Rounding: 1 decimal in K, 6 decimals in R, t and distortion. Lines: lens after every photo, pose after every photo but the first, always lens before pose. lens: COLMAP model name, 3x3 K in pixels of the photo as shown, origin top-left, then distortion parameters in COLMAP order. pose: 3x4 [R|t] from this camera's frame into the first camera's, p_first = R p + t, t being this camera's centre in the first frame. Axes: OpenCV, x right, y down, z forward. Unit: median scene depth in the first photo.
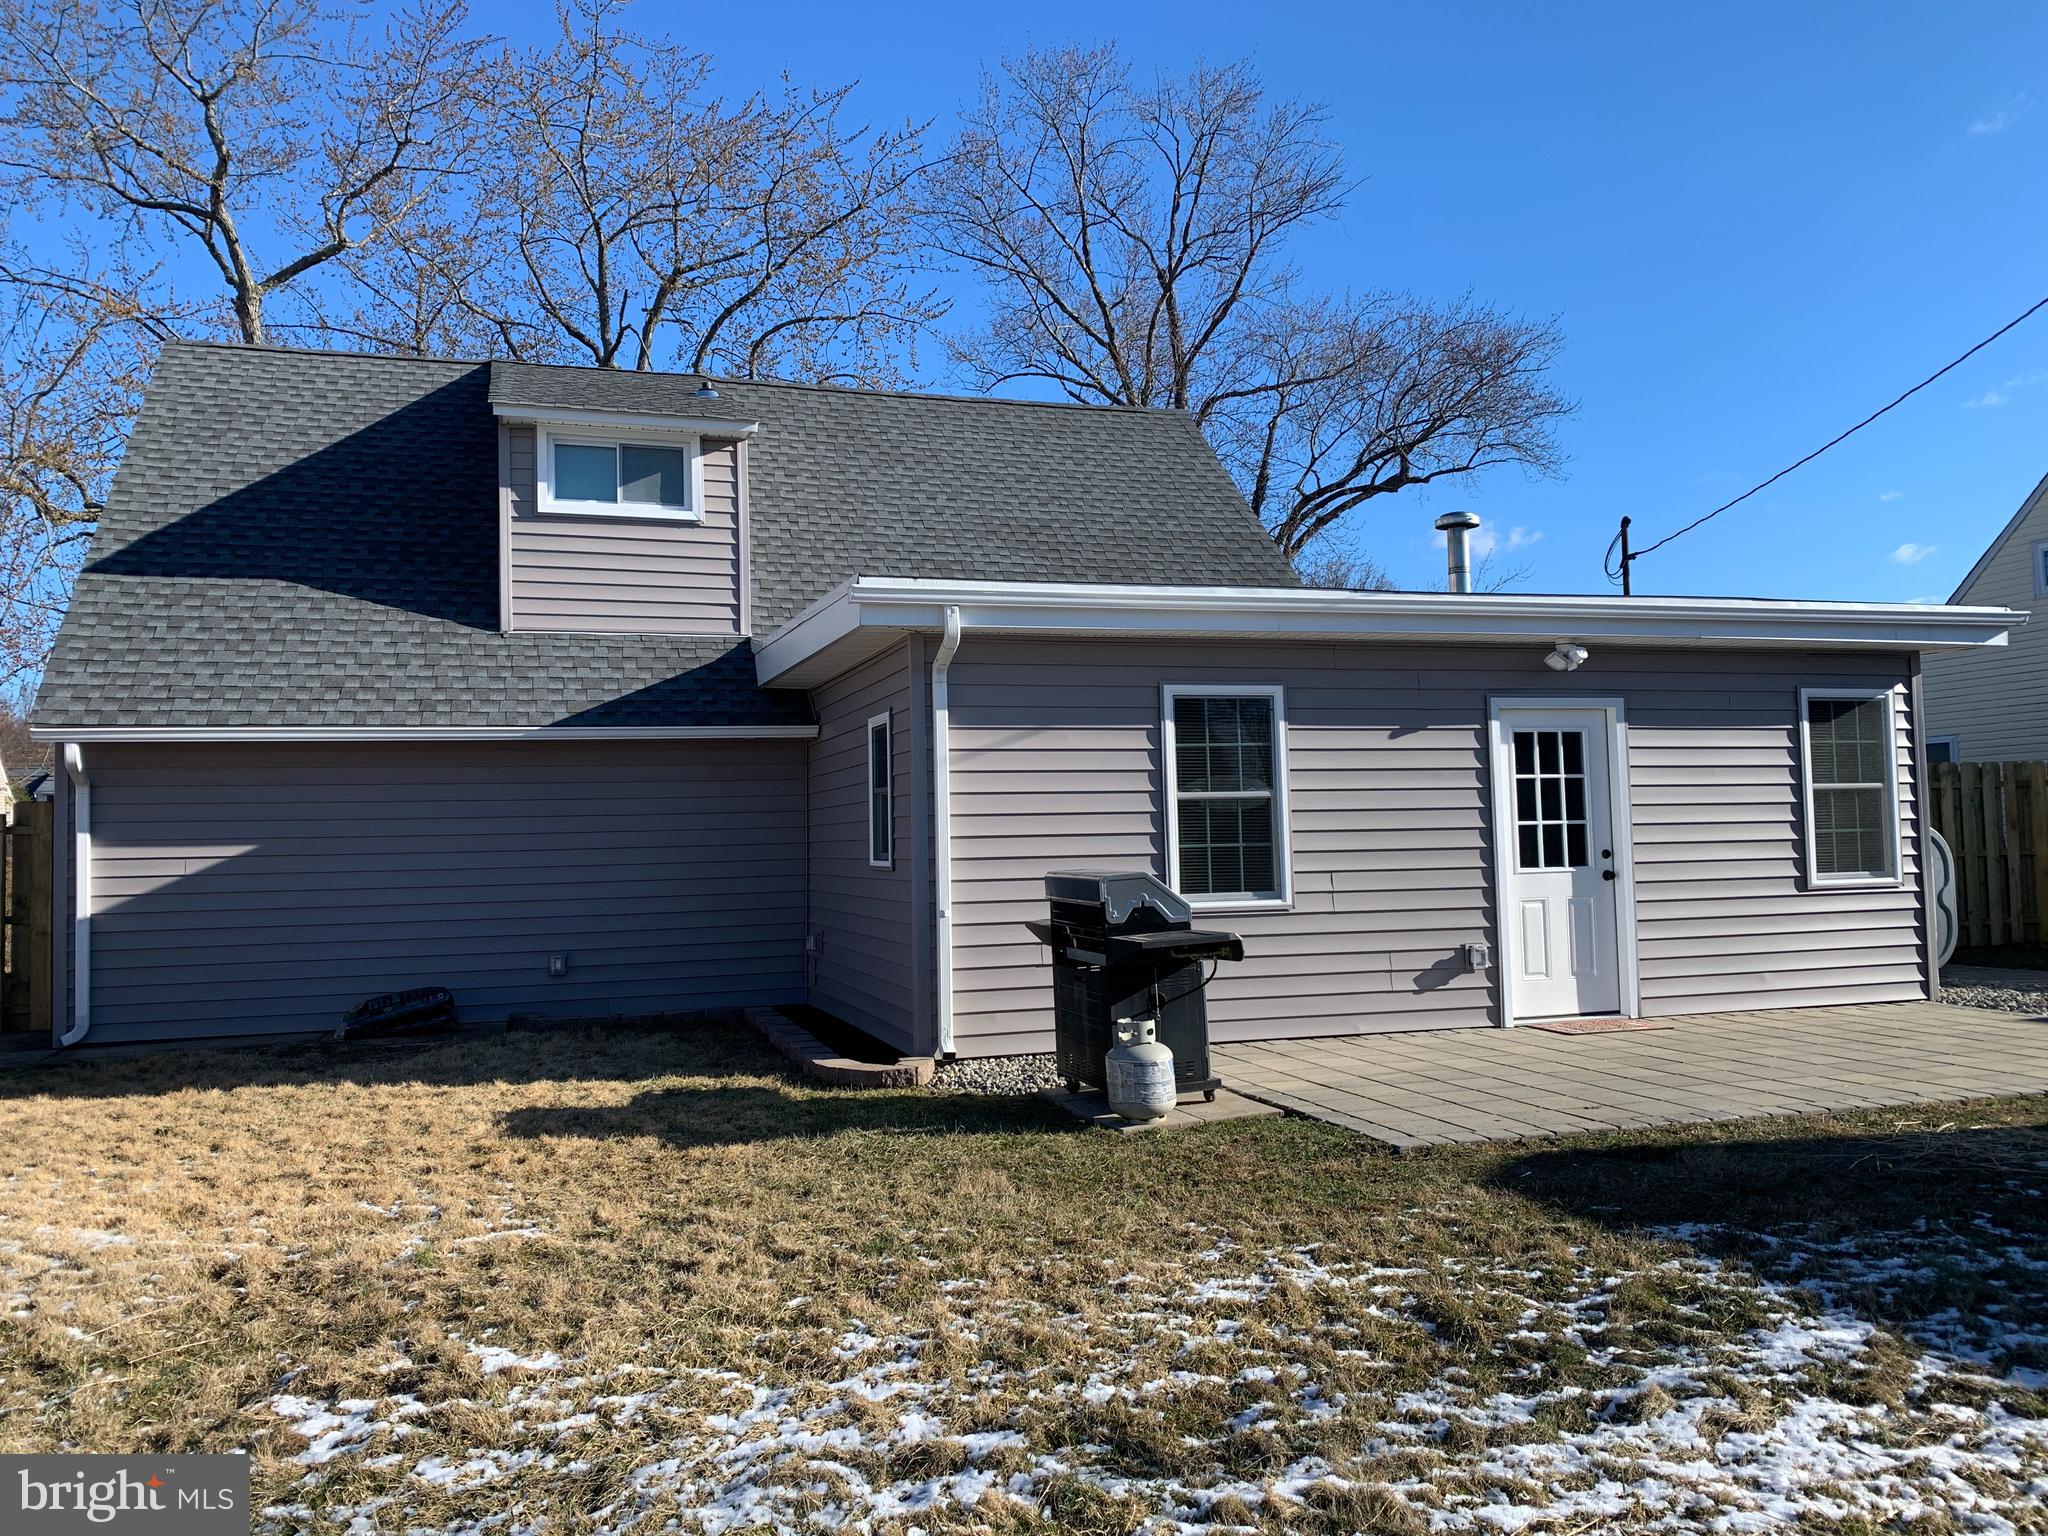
lens RADIAL K [[1576.4, 0, 1026.5], [0, 1576.4, 771.4], [0, 0, 1]] dist [0.073144, -0.125174]
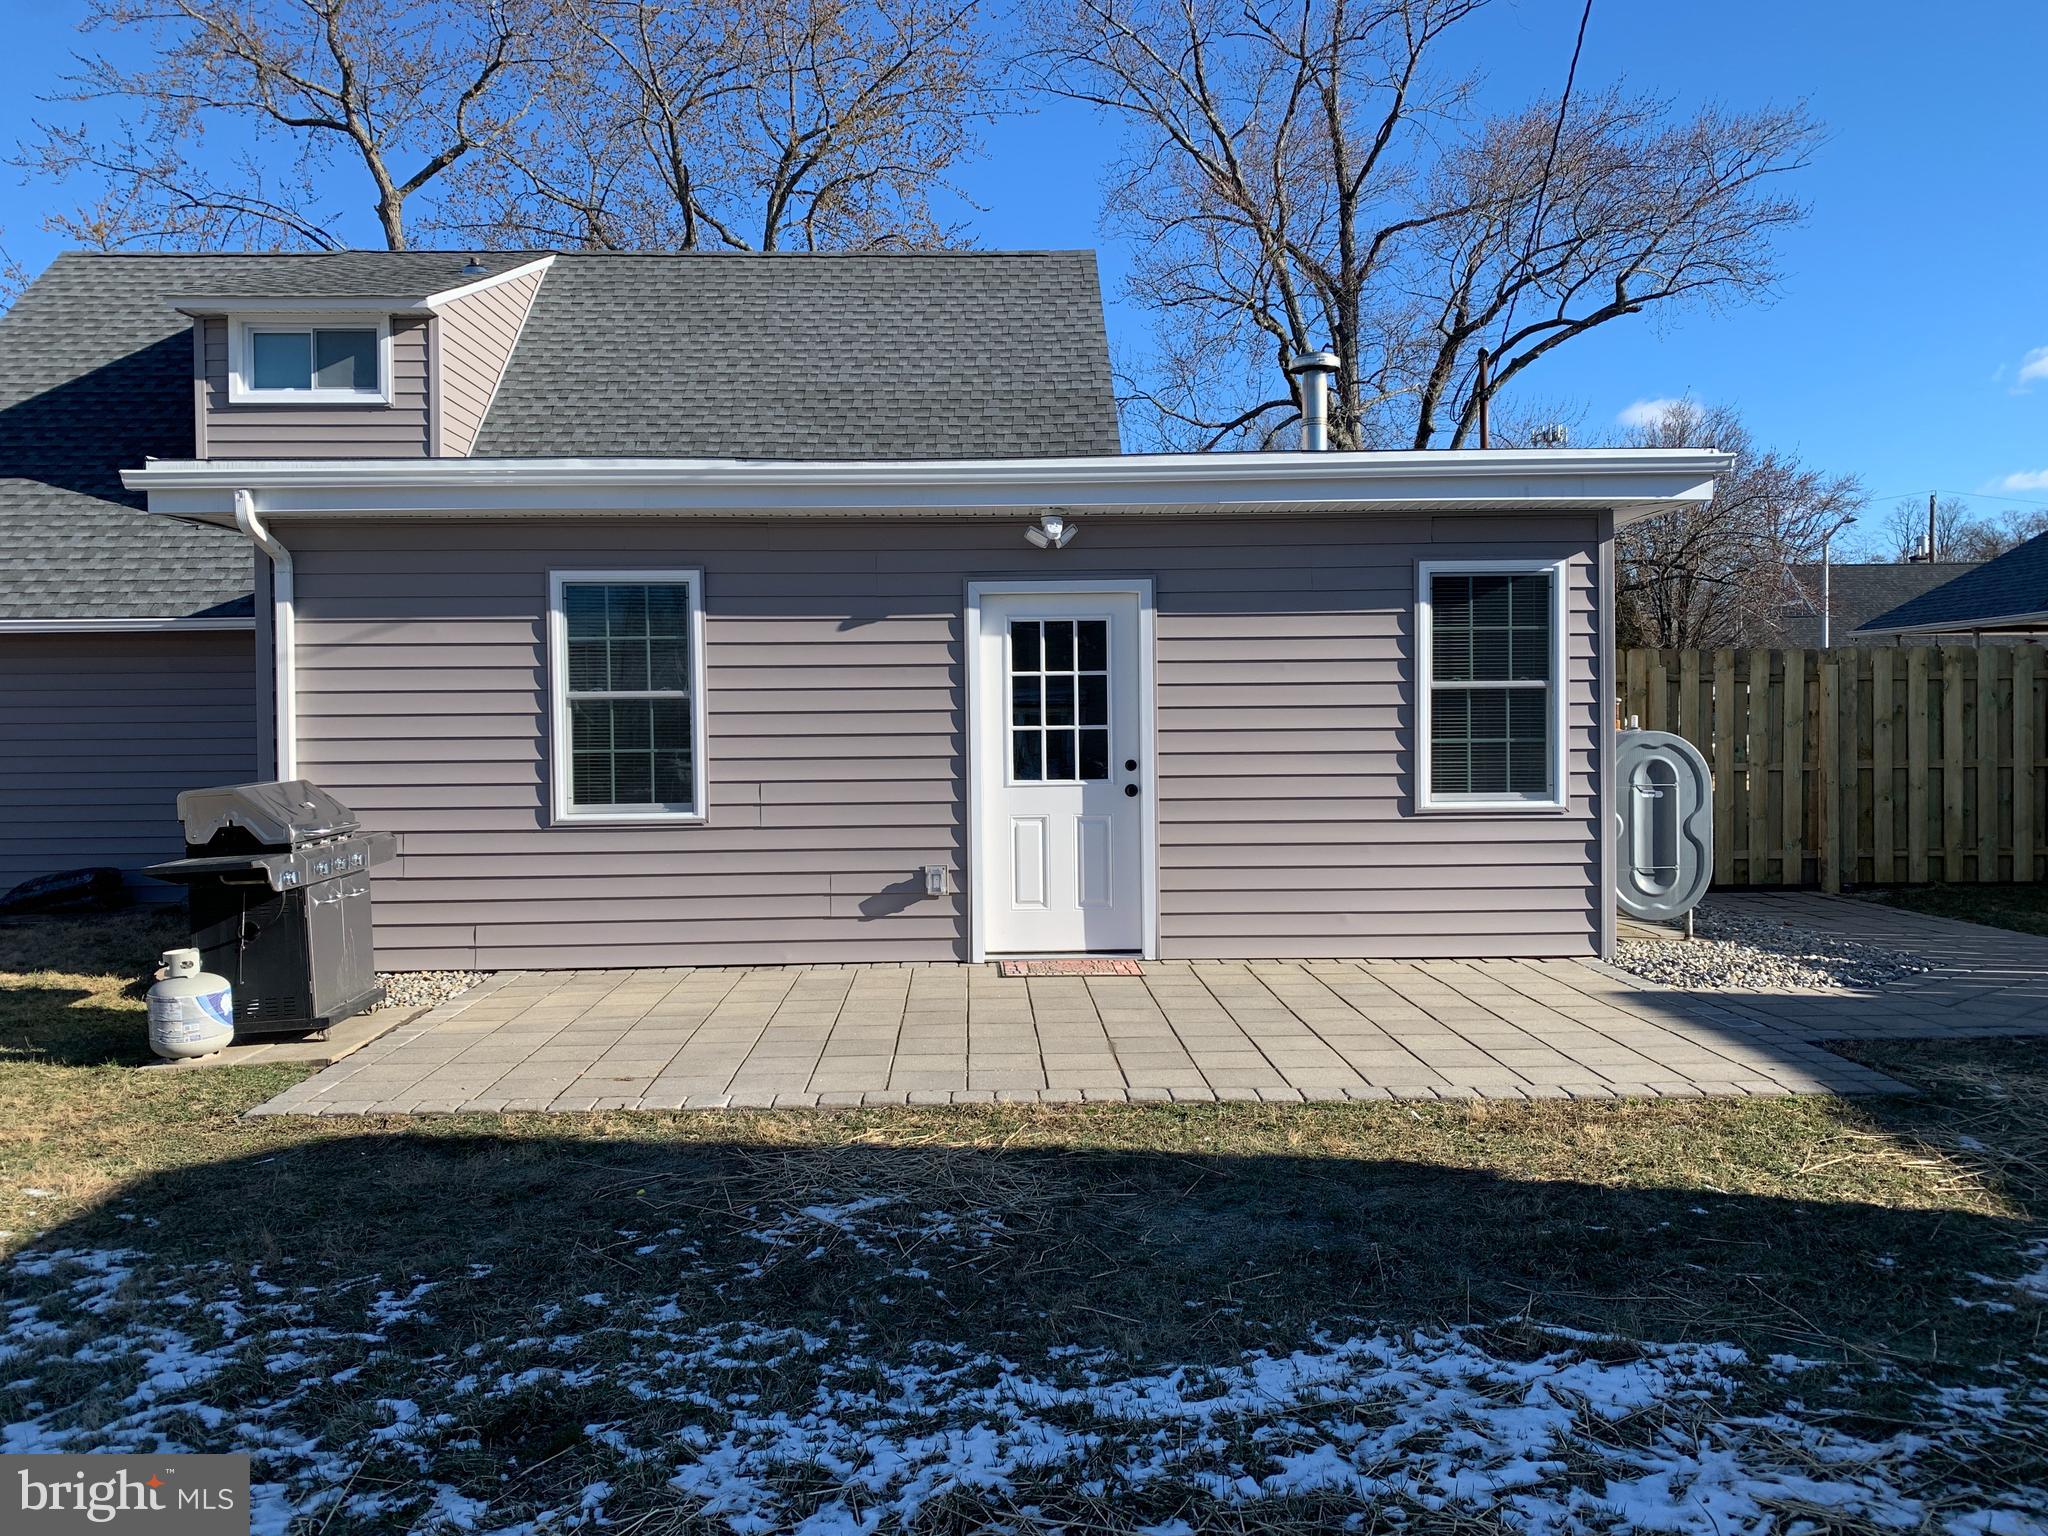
lens RADIAL K [[1570.0, 0, 1024.0], [0, 1570.0, 763.1], [0, 0, 1]] dist [0.127474, -0.235543]
pose [[0.959072, 0.019641, -0.282482, 0.548921], [0.001553, 0.997212, 0.074609, -0.011801], [0.283159, -0.071994, 0.956367, 0.183680]]
